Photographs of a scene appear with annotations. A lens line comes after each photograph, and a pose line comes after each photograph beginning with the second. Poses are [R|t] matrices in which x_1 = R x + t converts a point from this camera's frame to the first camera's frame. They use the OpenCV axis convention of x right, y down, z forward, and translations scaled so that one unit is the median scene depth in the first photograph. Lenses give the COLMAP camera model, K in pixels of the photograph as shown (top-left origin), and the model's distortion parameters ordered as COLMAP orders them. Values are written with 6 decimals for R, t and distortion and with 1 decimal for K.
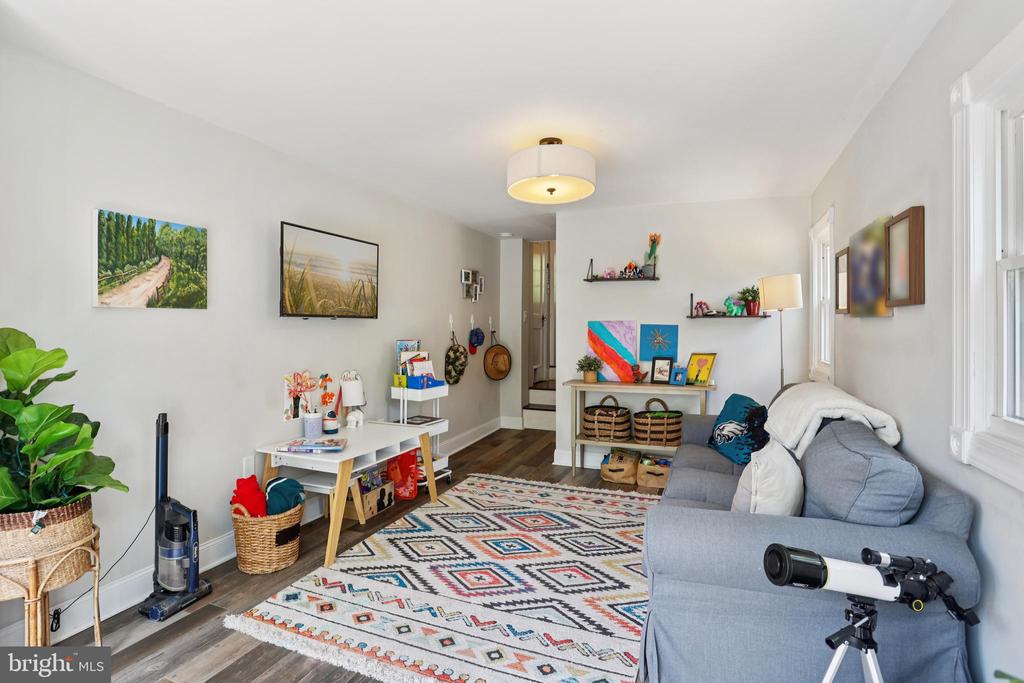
lens RADIAL K [[514.6, 0, 499.5], [0, 514.6, 324.4], [0, 0, 1]] dist [-0.053312, 0.016513]
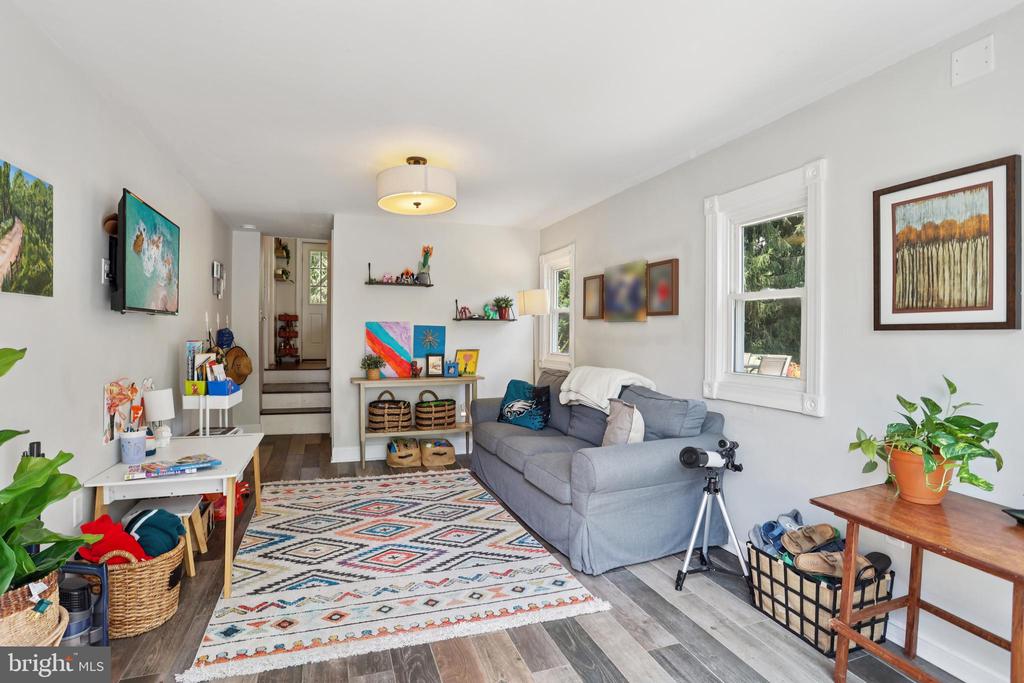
lens RADIAL K [[521.0, 0, 502.9], [0, 521.0, 330.2], [0, 0, 1]] dist [-0.078281, 0.049873]
pose [[0.750006, 0.005400, 0.661409, -0.439859], [-0.009758, 0.999948, 0.002900, 0.007248], [-0.661359, -0.008629, 0.750020, 0.022623]]
